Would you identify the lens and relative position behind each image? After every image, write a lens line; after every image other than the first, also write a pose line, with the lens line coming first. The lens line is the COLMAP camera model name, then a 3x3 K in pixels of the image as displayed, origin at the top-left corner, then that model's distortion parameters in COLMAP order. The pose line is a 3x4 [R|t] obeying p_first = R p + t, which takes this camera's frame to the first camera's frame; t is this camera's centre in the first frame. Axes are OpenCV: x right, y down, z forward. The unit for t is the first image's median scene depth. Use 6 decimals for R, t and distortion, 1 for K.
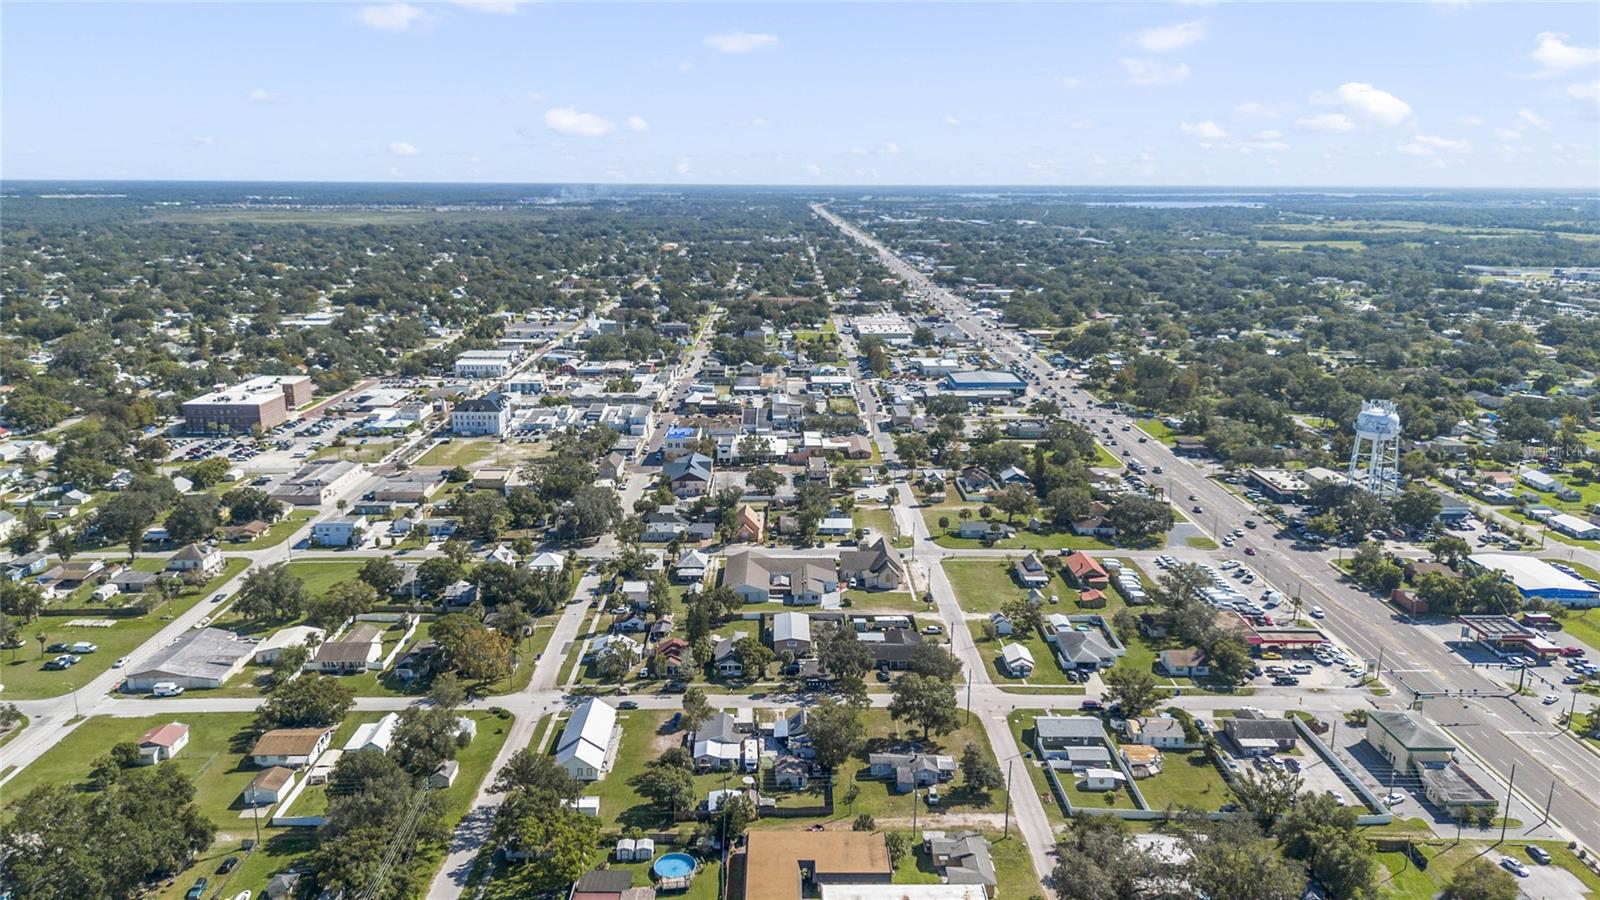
lens RADIAL K [[1142.4, 0, 796.0], [0, 1142.4, 451.0], [0, 0, 1]] dist [0.083013, -0.089930]
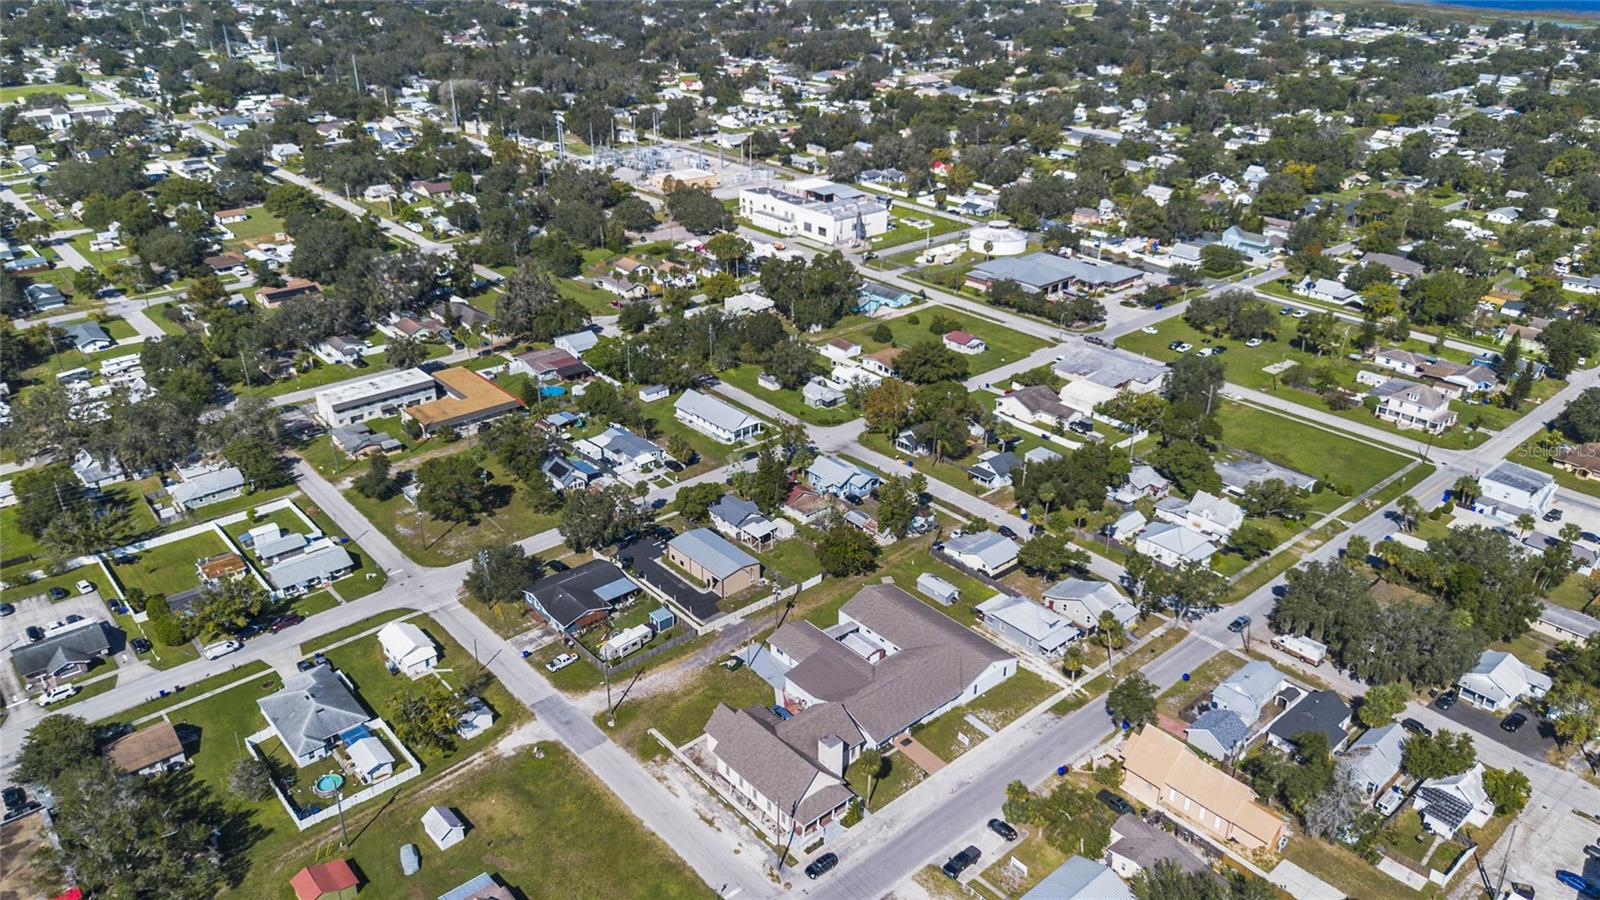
lens RADIAL K [[1142.4, 0, 796.0], [0, 1142.4, 451.0], [0, 0, 1]] dist [0.083013, -0.089930]
pose [[-0.766312, 0.269996, -0.582981, 0.356864], [-0.158556, 0.799864, 0.578858, -0.325557], [0.622595, 0.536022, -0.570136, 1.369590]]
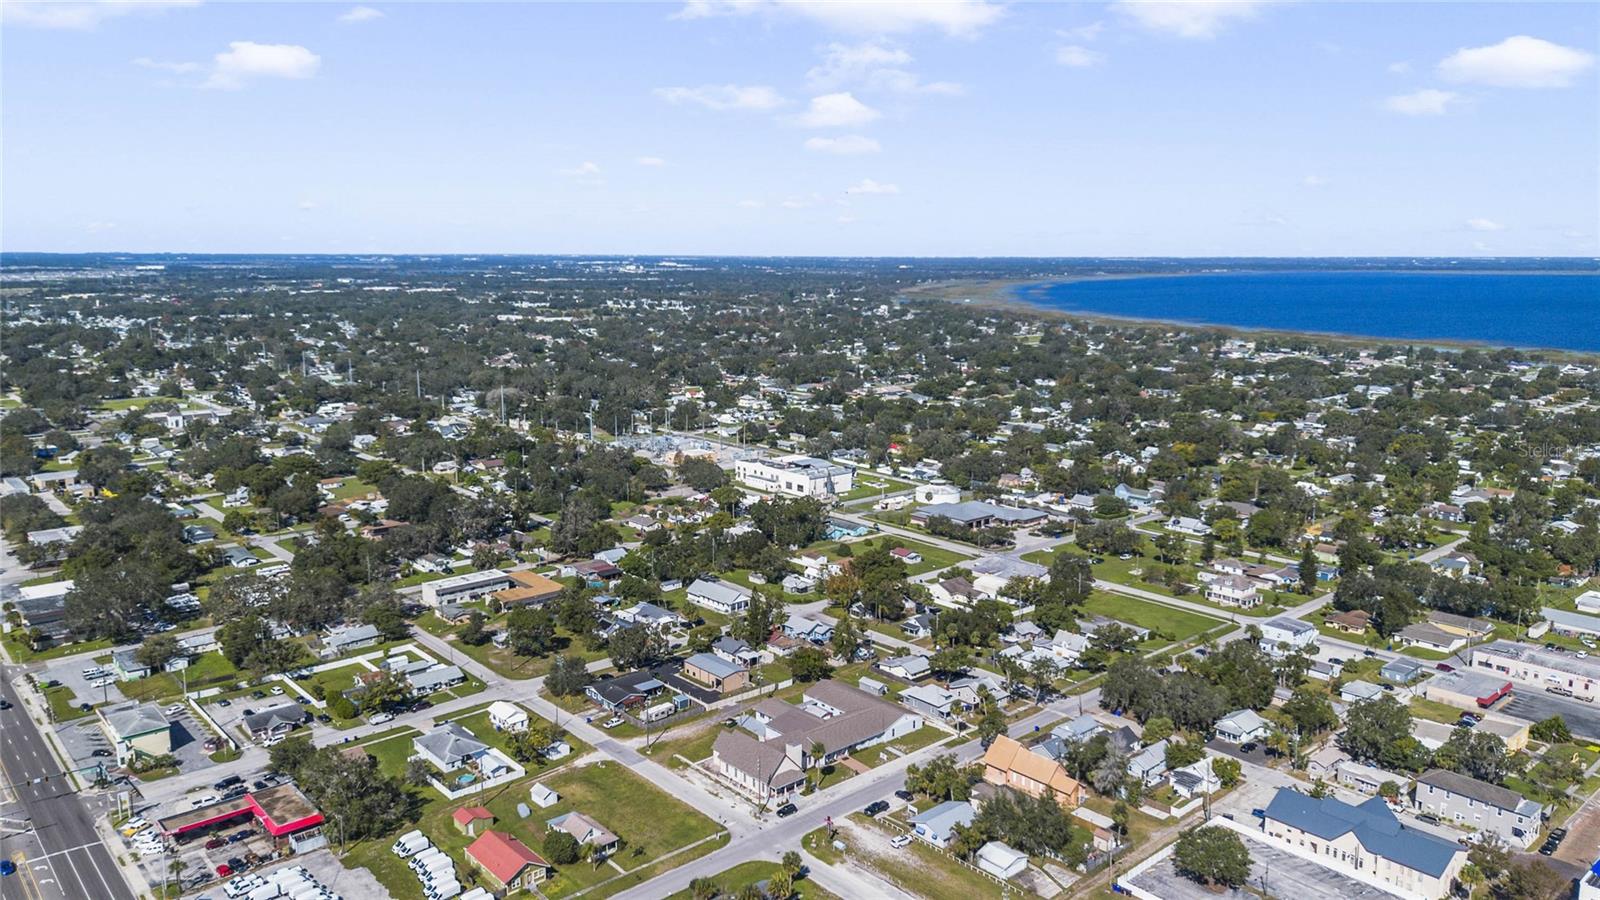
lens RADIAL K [[1137.6, 0, 792.0], [0, 1137.6, 453.1], [0, 0, 1]] dist [0.158414, -0.293214]
pose [[-0.763184, 0.106013, -0.637426, 0.578181], [-0.156354, 0.926841, 0.341348, -0.388282], [0.626980, 0.360176, -0.690775, 1.645436]]
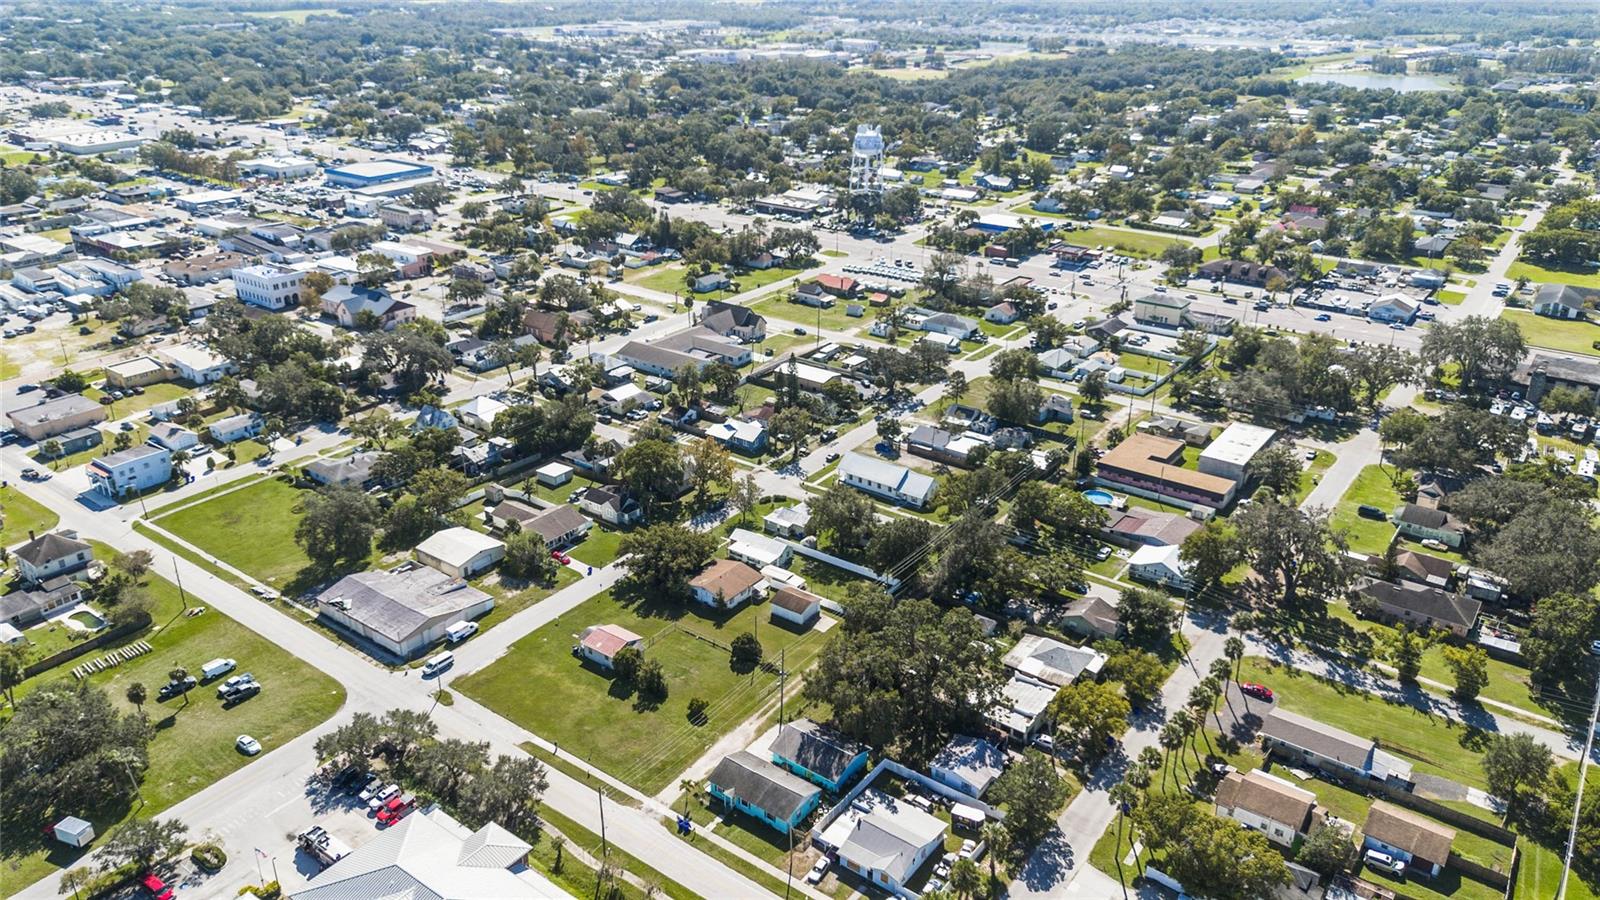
lens RADIAL K [[1142.4, 0, 796.0], [0, 1142.4, 451.0], [0, 0, 1]] dist [0.083013, -0.089930]
pose [[0.602469, -0.321283, 0.730622, -0.833475], [0.183393, 0.946635, 0.265047, -0.071952], [-0.776787, -0.025692, 0.629239, 0.283199]]
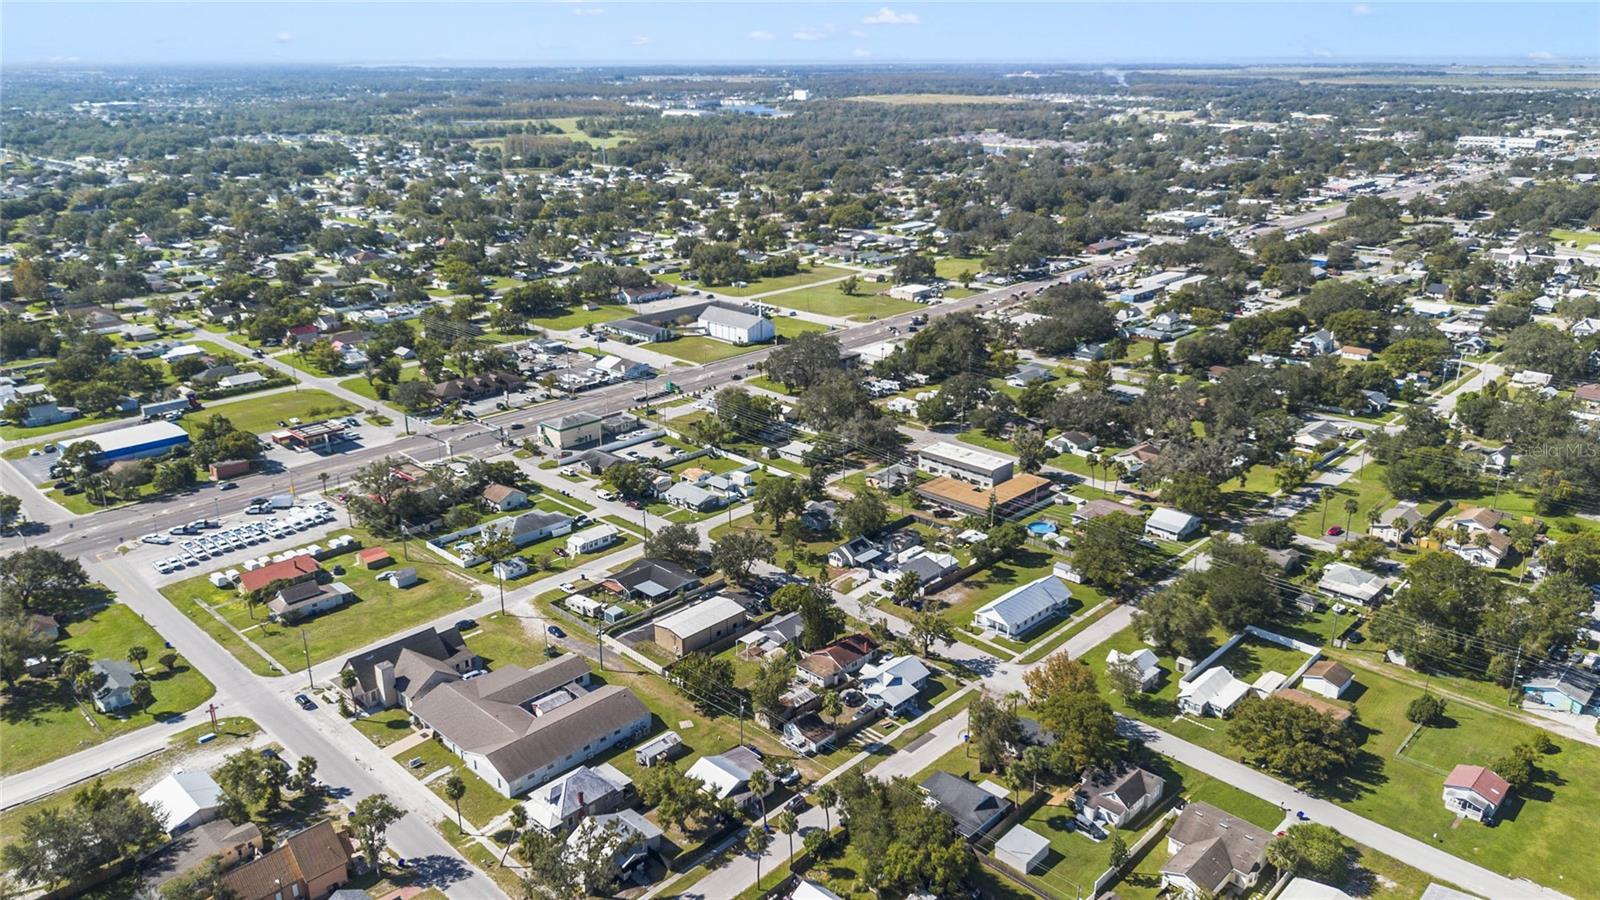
lens RADIAL K [[1142.4, 0, 796.0], [0, 1142.4, 451.0], [0, 0, 1]] dist [0.083013, -0.089930]
pose [[-0.714736, -0.228635, 0.660968, -0.543257], [0.163058, 0.864541, 0.475375, -0.312027], [-0.680121, 0.447544, -0.580638, 1.324829]]
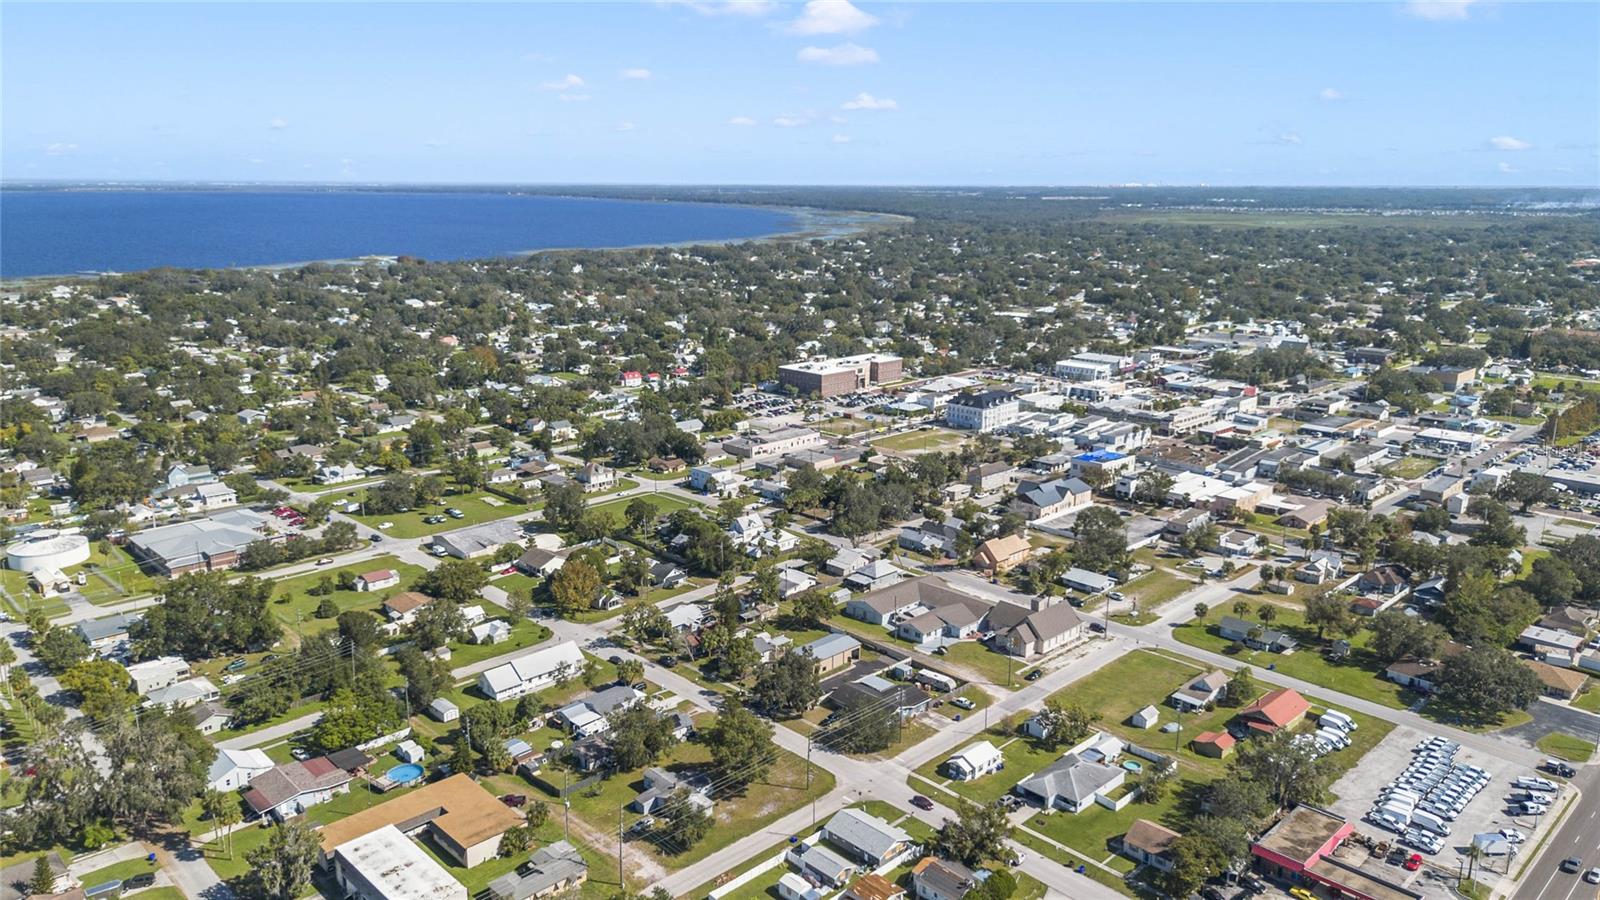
lens RADIAL K [[1142.4, 0, 796.0], [0, 1142.4, 451.0], [0, 0, 1]] dist [0.083013, -0.089930]
pose [[0.689950, 0.168511, -0.703970, 0.602072], [-0.170165, 0.983029, 0.068535, -0.066896], [0.703572, 0.072506, 0.706916, 0.284978]]
